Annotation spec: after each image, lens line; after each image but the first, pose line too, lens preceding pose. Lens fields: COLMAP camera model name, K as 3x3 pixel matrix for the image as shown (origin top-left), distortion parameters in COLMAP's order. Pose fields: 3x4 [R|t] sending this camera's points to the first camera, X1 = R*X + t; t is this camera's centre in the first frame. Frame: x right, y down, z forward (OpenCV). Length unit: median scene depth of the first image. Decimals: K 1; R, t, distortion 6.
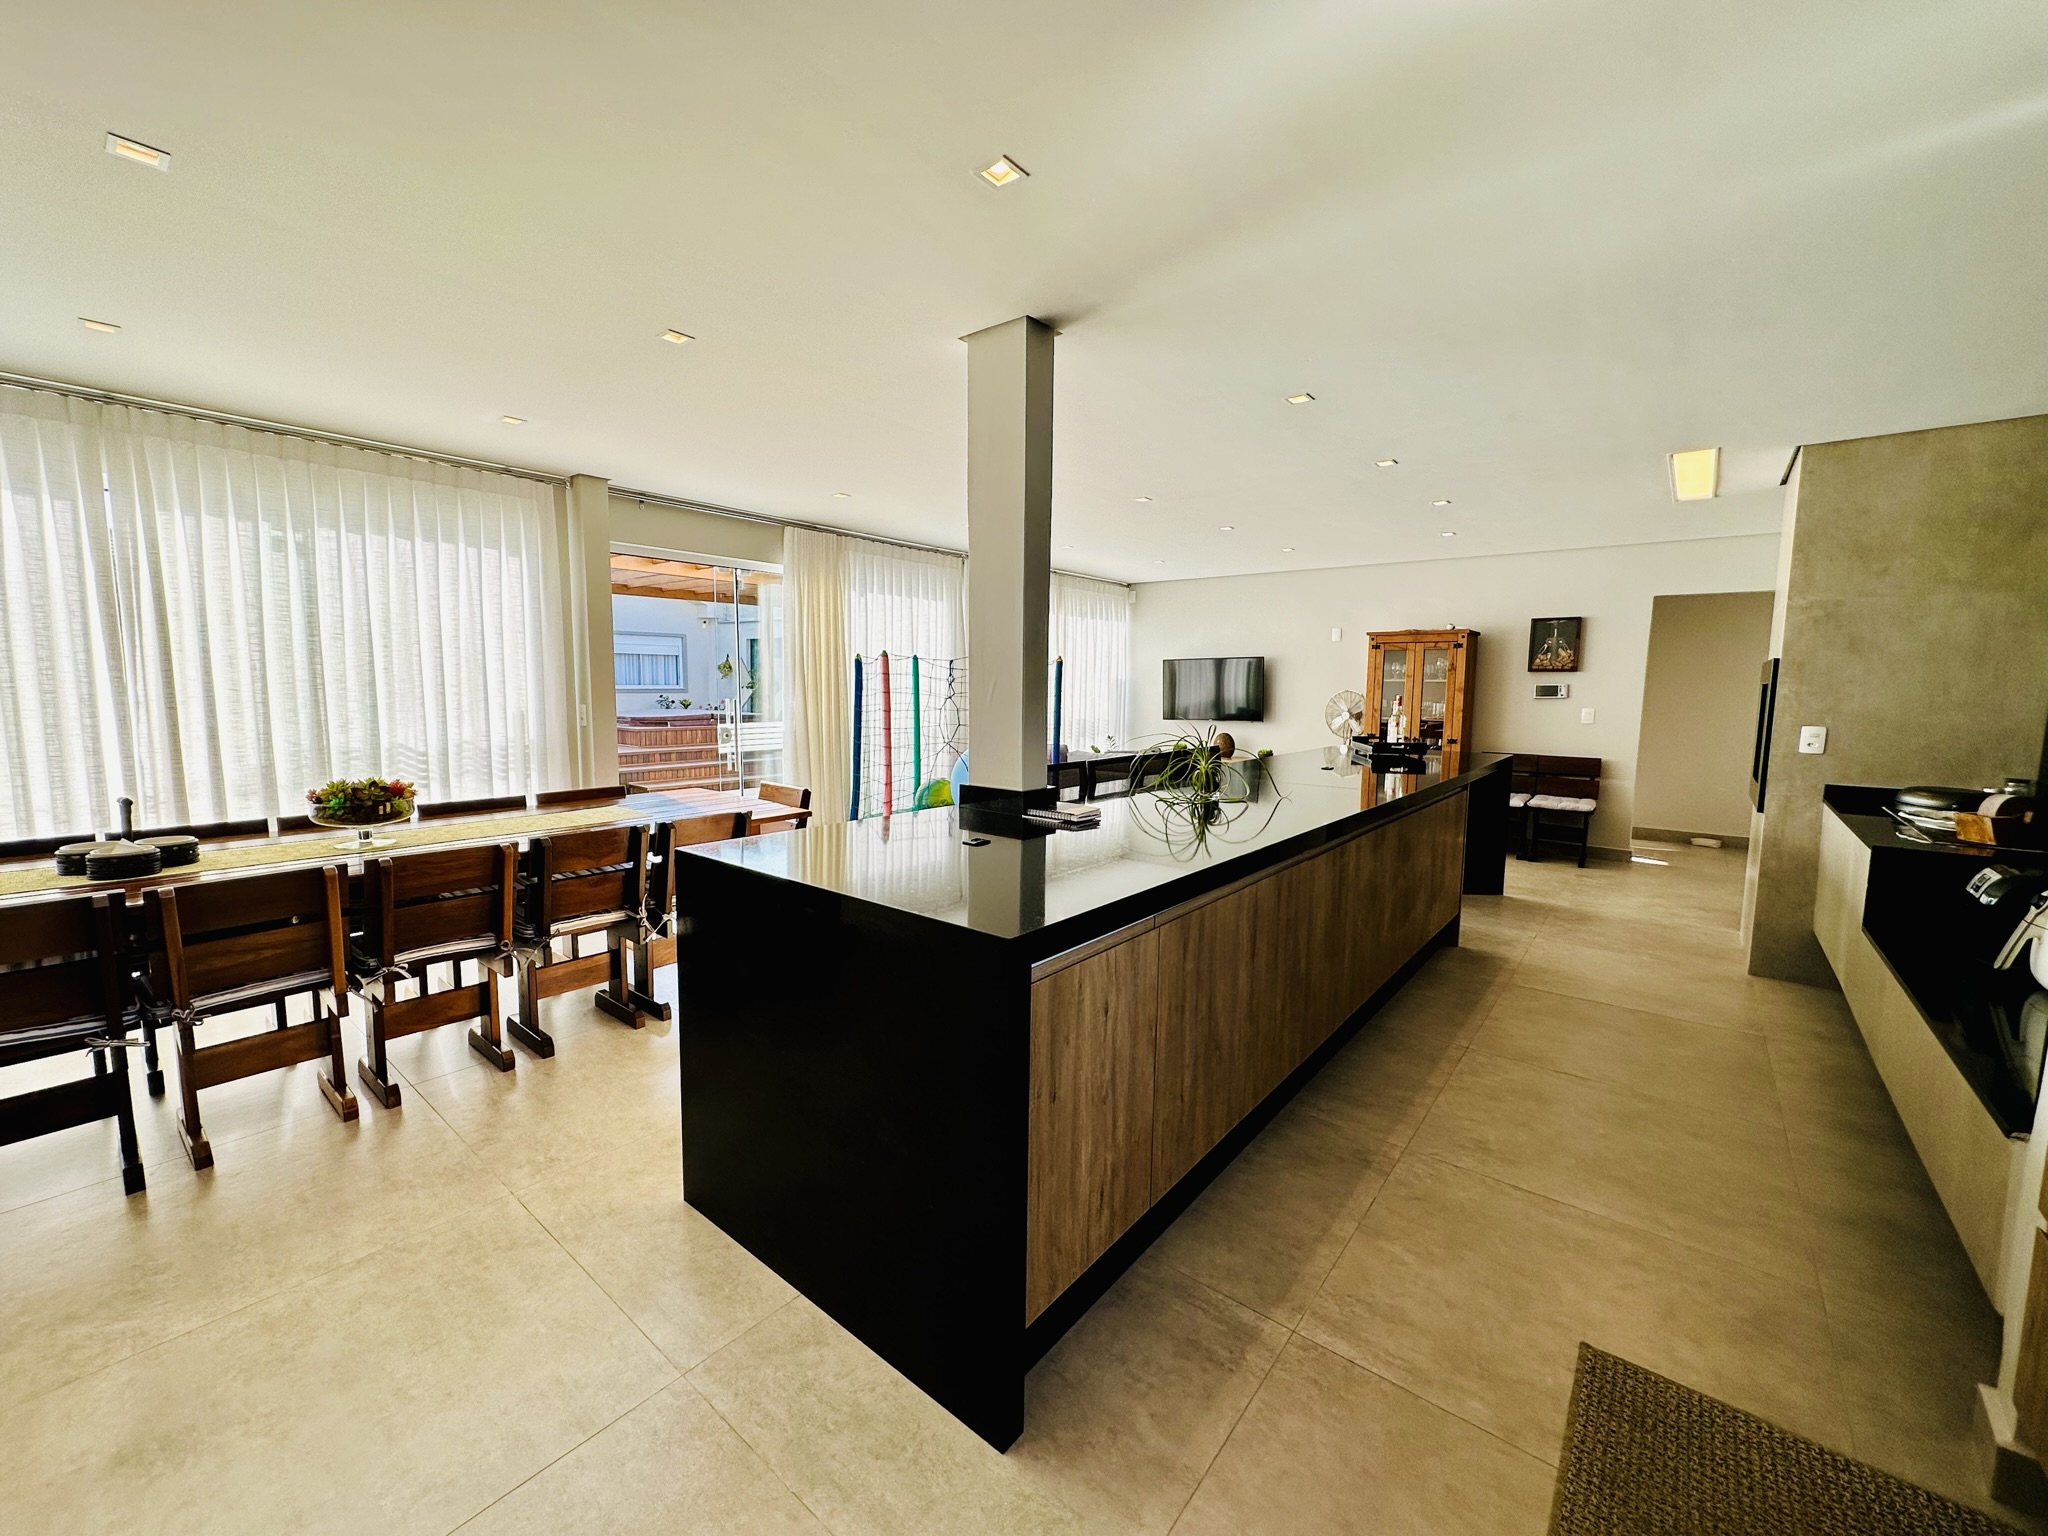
lens RADIAL K [[814.6, 0, 1016.4], [0, 814.6, 763.9], [0, 0, 1]] dist [-0.000527, -0.000197]
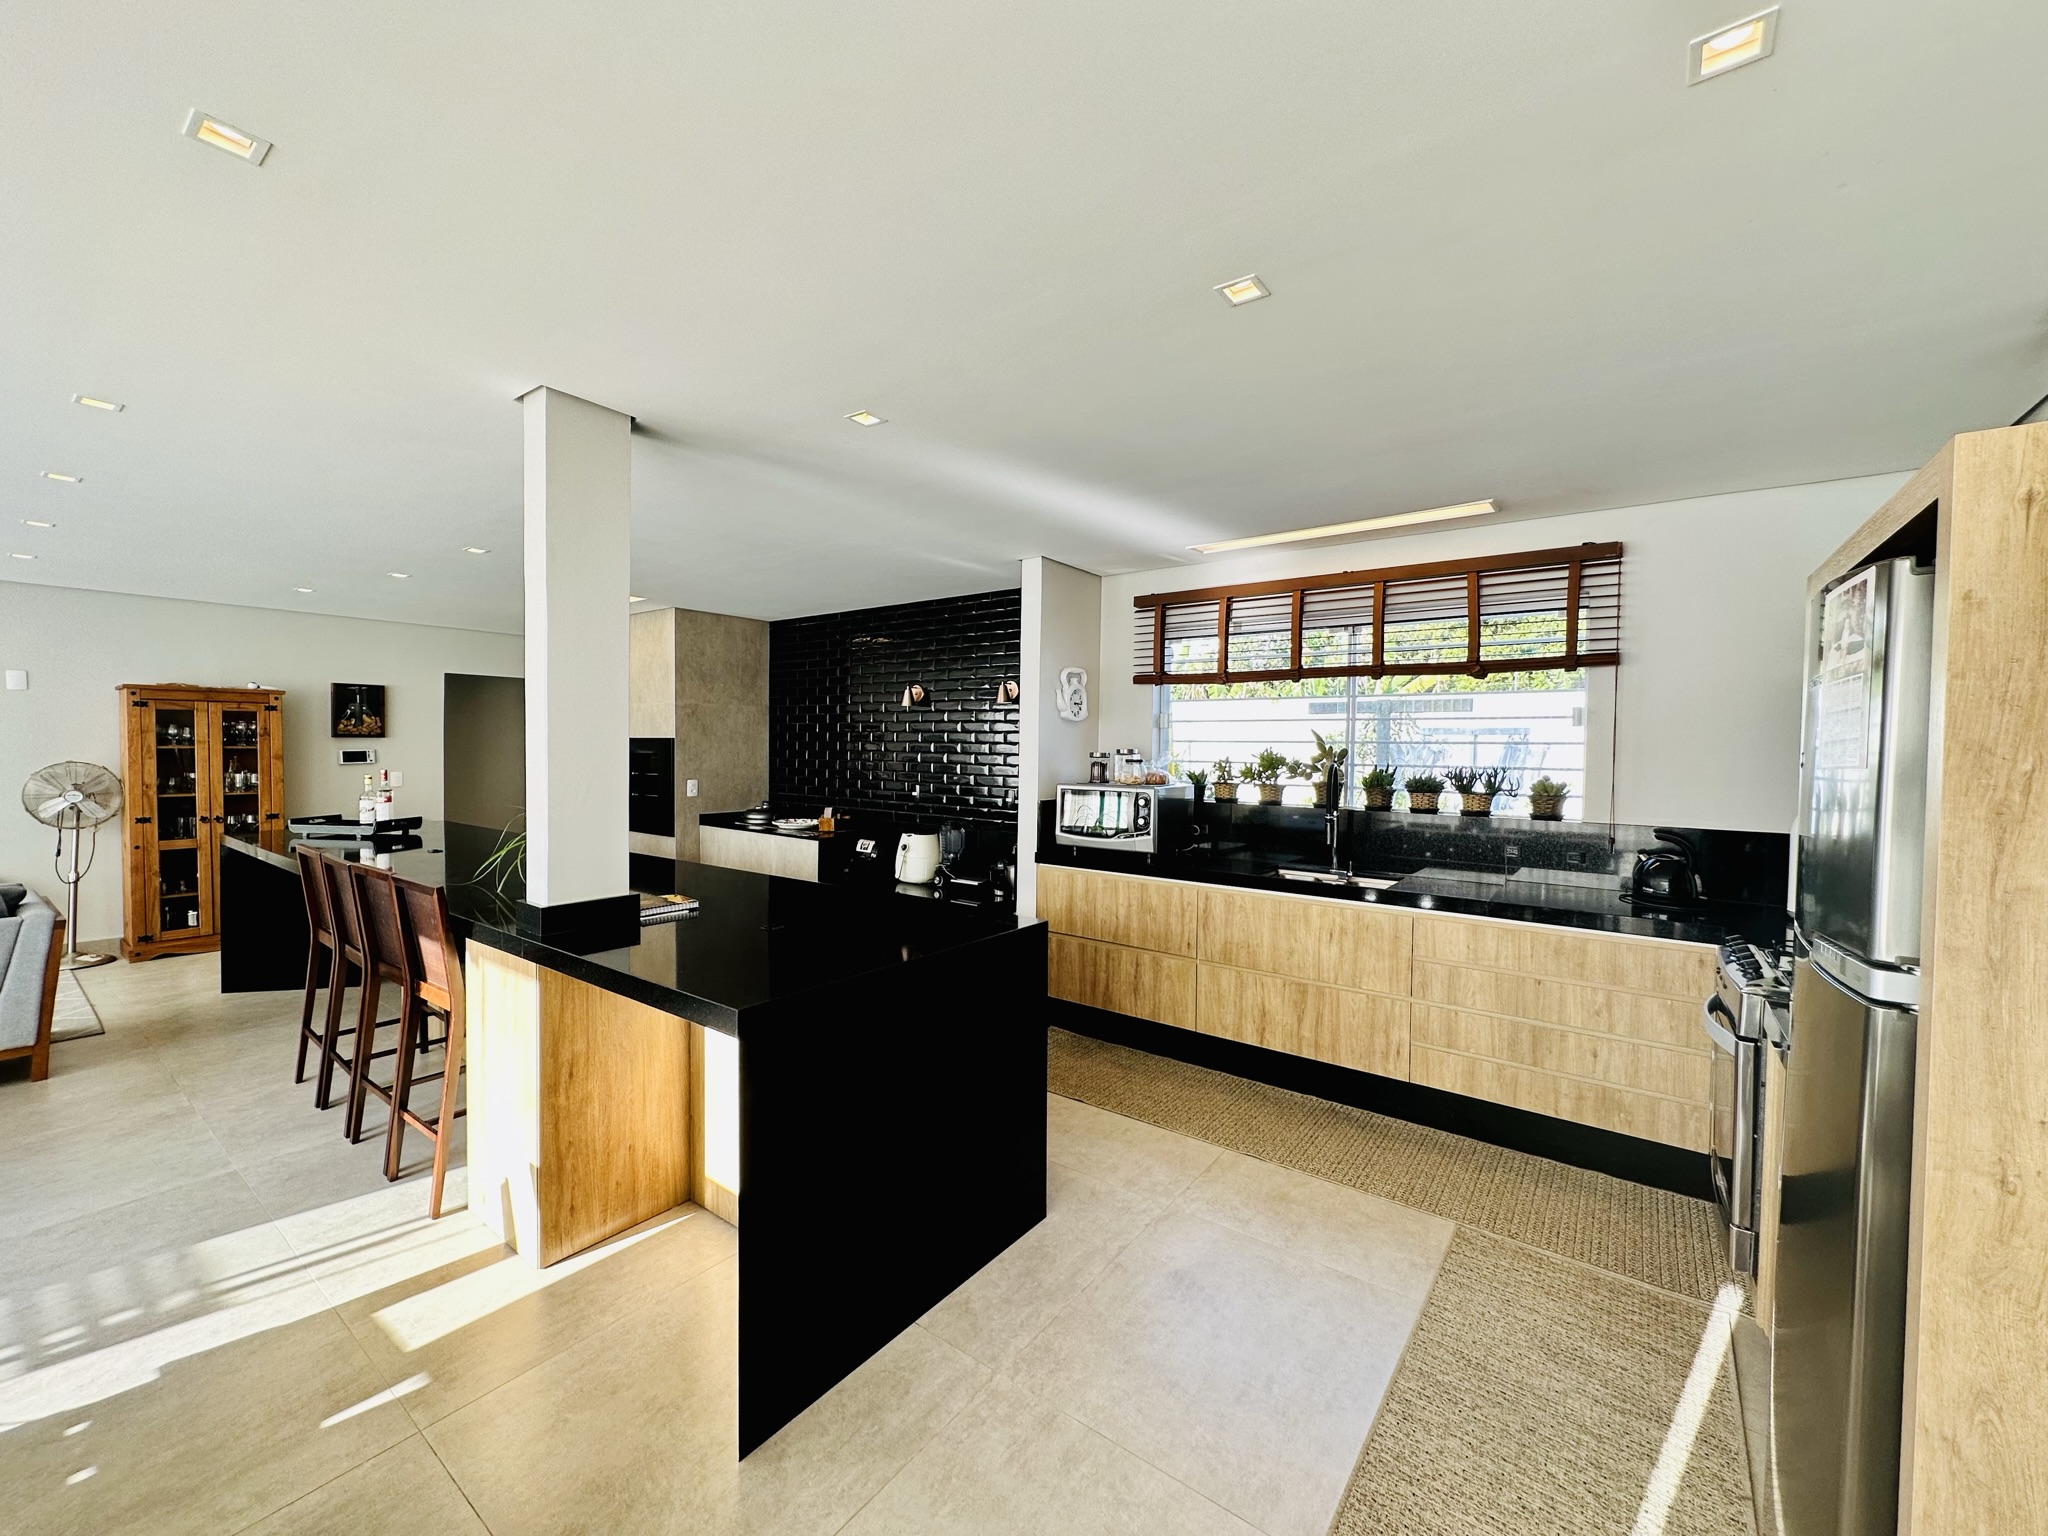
lens RADIAL K [[814.6, 0, 1024.7], [0, 814.6, 768.2], [0, 0, 1]] dist [-0.000527, -0.000197]
pose [[-0.044159, -0.040783, 0.998192, -0.389892], [0.090409, 0.994903, 0.044648, -0.046676], [-0.994925, 0.092217, -0.040247, 0.229553]]
